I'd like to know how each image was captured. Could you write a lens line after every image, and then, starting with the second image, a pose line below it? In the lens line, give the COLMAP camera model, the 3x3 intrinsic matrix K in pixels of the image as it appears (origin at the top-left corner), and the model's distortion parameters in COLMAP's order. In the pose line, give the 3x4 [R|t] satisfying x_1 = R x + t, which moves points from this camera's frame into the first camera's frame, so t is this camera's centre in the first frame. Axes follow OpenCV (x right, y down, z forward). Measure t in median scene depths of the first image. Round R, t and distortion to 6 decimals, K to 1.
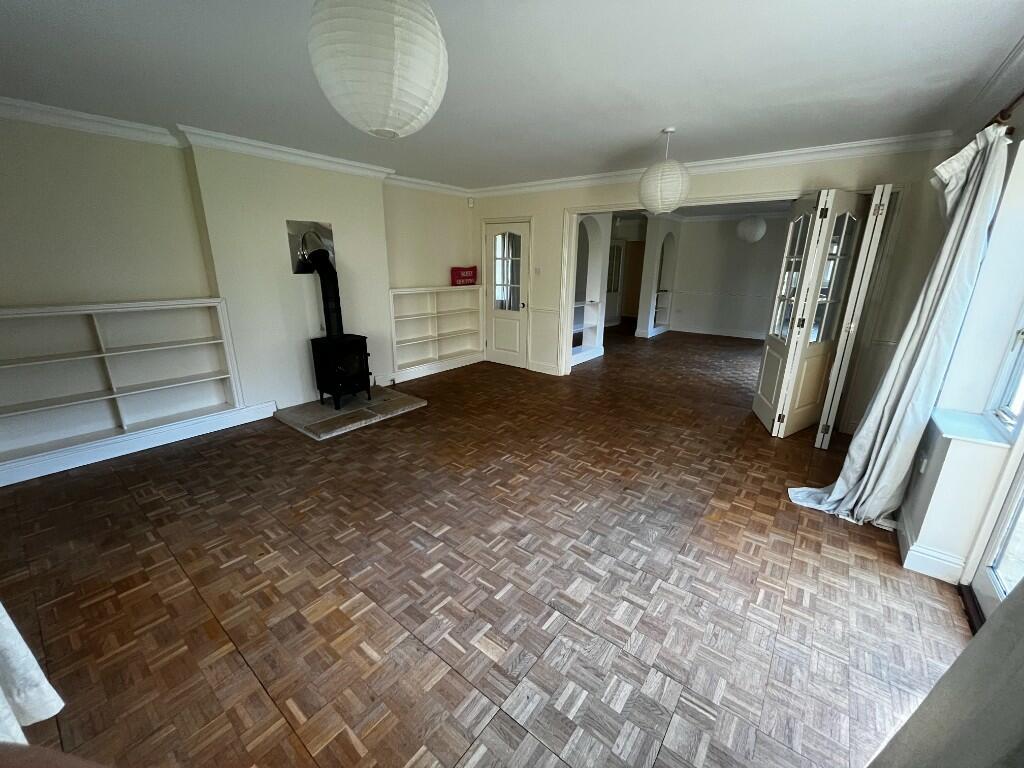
lens RADIAL K [[411.1, 0, 510.7], [0, 411.1, 384.4], [0, 0, 1]] dist [0.003391, 0.000383]
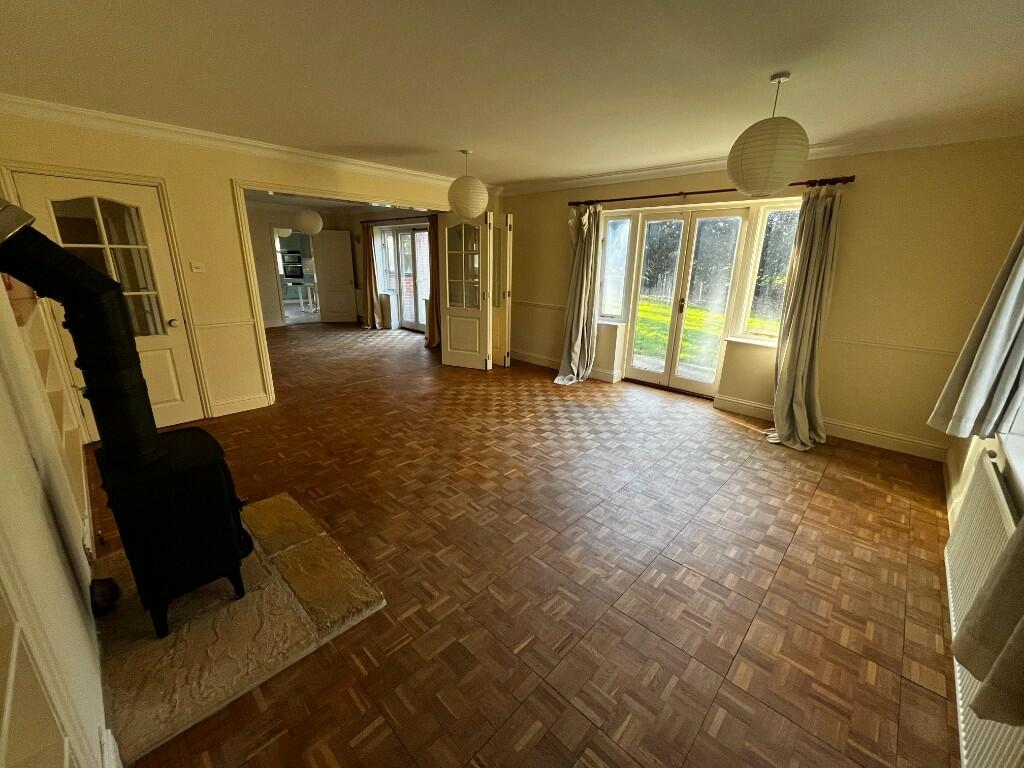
lens RADIAL K [[411.1, 0, 518.2], [0, 411.1, 381.7], [0, 0, 1]] dist [0.003391, 0.000383]
pose [[0.085078, -0.290183, 0.953182, -0.967483], [0.267824, 0.928102, 0.258643, -0.236377], [-0.959704, 0.233280, 0.156679, 0.786273]]
